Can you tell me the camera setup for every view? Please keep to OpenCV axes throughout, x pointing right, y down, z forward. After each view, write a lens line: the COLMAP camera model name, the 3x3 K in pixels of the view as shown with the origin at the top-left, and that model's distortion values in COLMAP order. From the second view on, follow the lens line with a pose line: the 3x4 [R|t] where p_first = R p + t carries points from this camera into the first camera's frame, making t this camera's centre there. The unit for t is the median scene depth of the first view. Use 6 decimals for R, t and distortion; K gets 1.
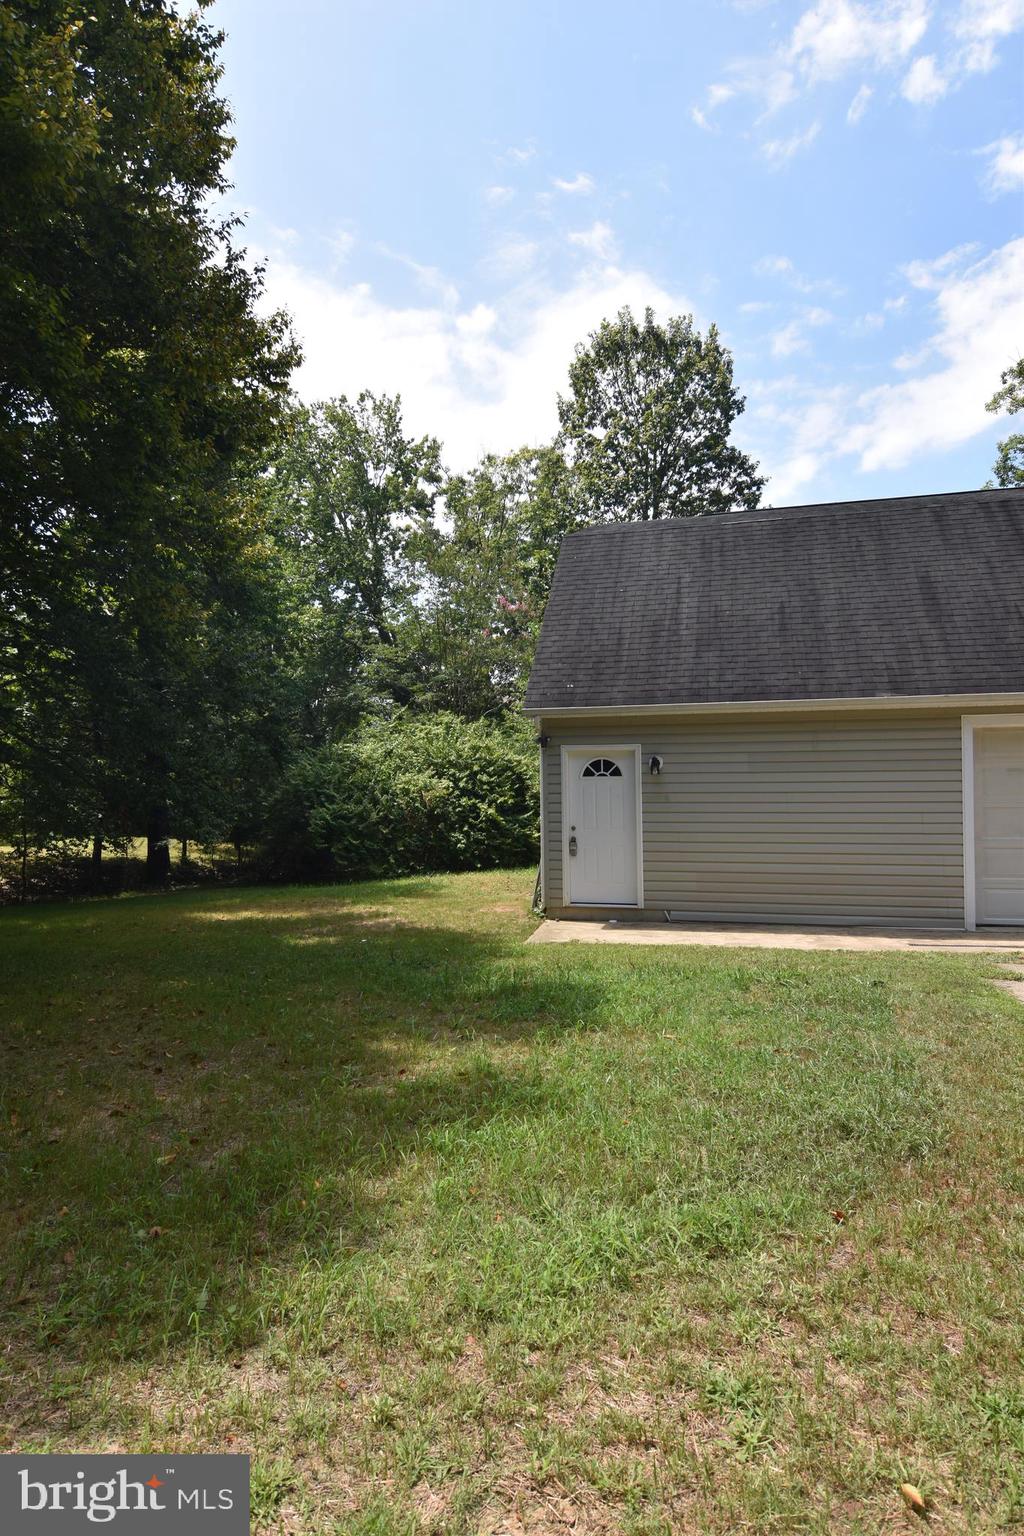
lens RADIAL K [[885.7, 0, 511.5], [0, 885.7, 778.2], [0, 0, 1]] dist [-0.009910, -0.000099]
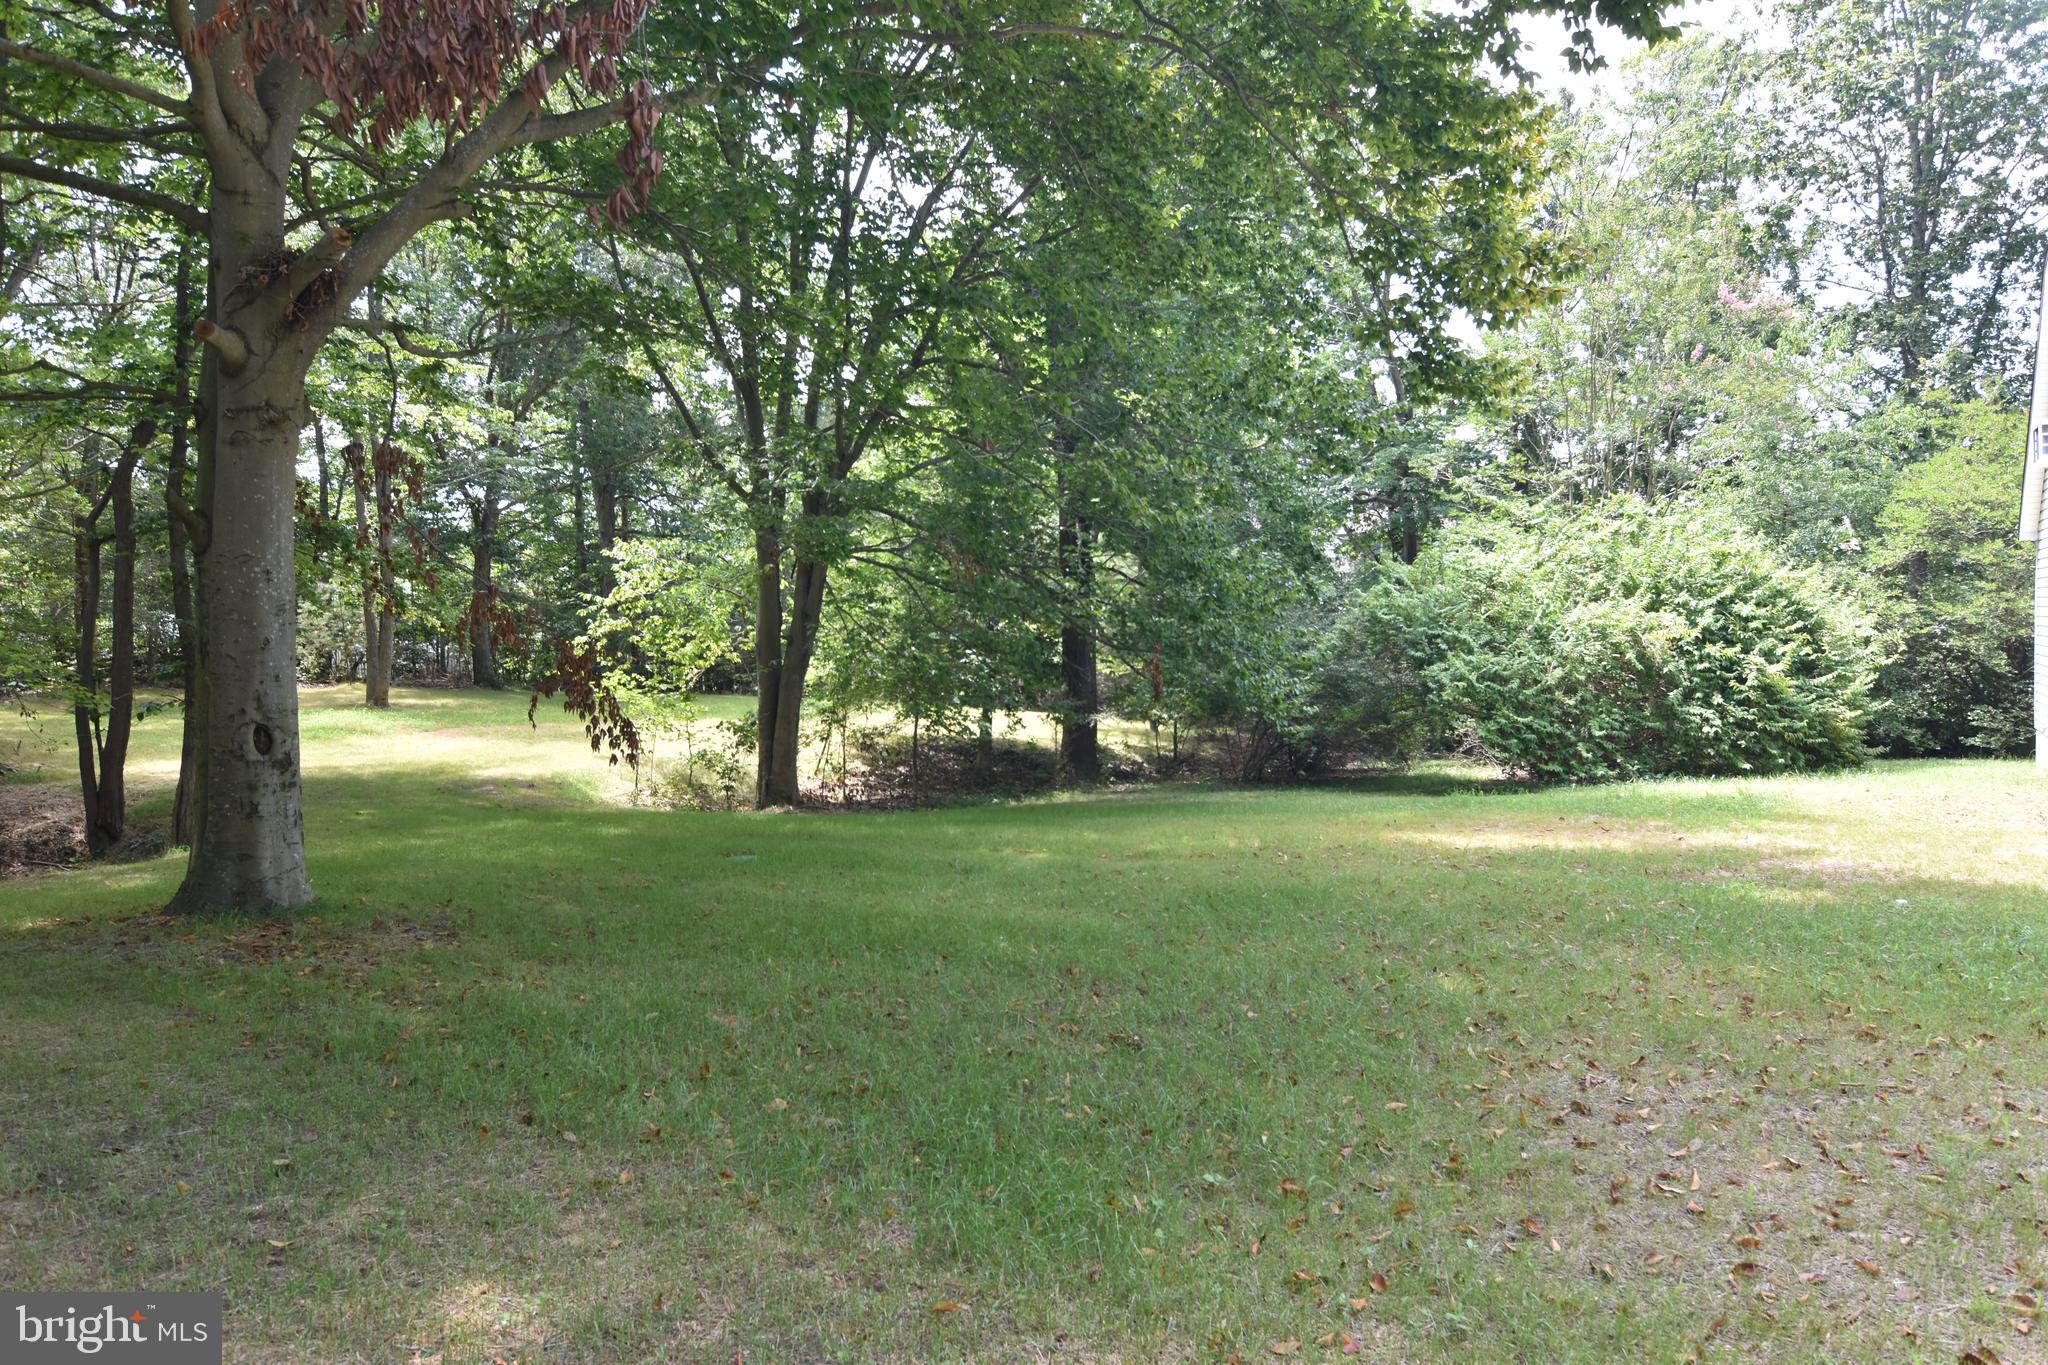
lens RADIAL K [[1401.2, 0, 1028.0], [0, 1401.2, 691.8], [0, 0, 1]] dist [0.008772, -0.018763]
pose [[0.962438, 0.013411, -0.271169, -0.401645], [-0.001737, 0.999063, 0.043242, 0.024916], [0.271495, -0.041146, 0.961560, 0.058418]]
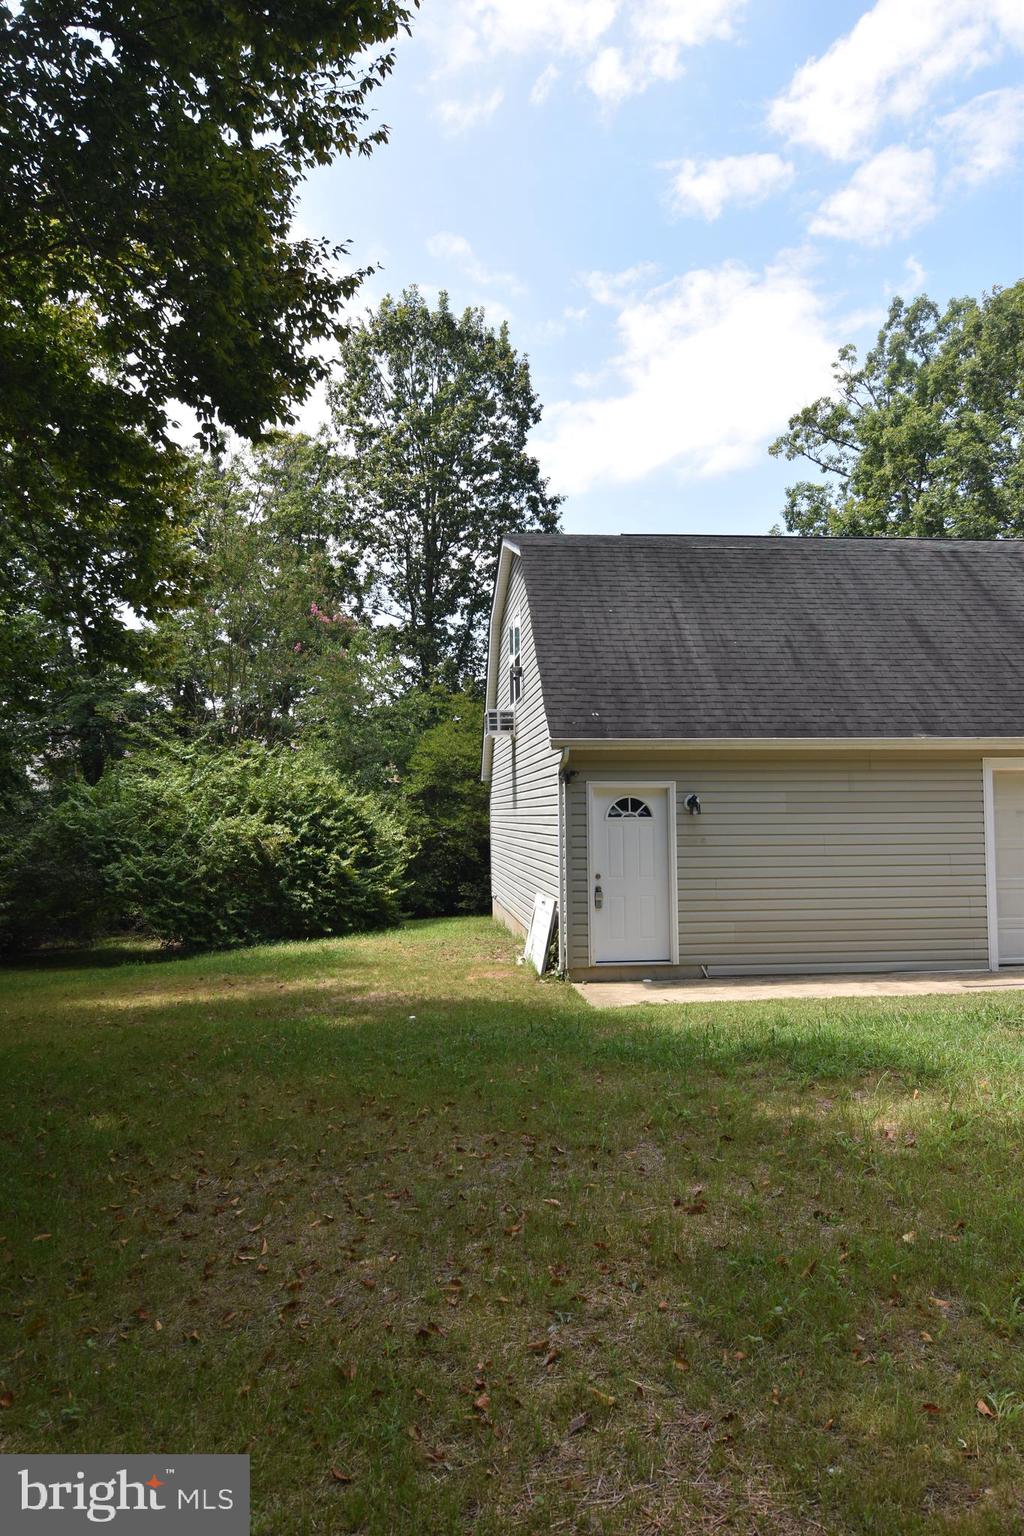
lens RADIAL K [[1050.9, 0, 517.1], [0, 1050.9, 768.6], [0, 0, 1]] dist [0.008772, -0.018763]
pose [[0.936782, 0.021410, 0.349257, -0.372107], [-0.001029, 0.998291, -0.058437, 0.011280], [-0.349911, 0.054384, 0.935203, 0.049246]]
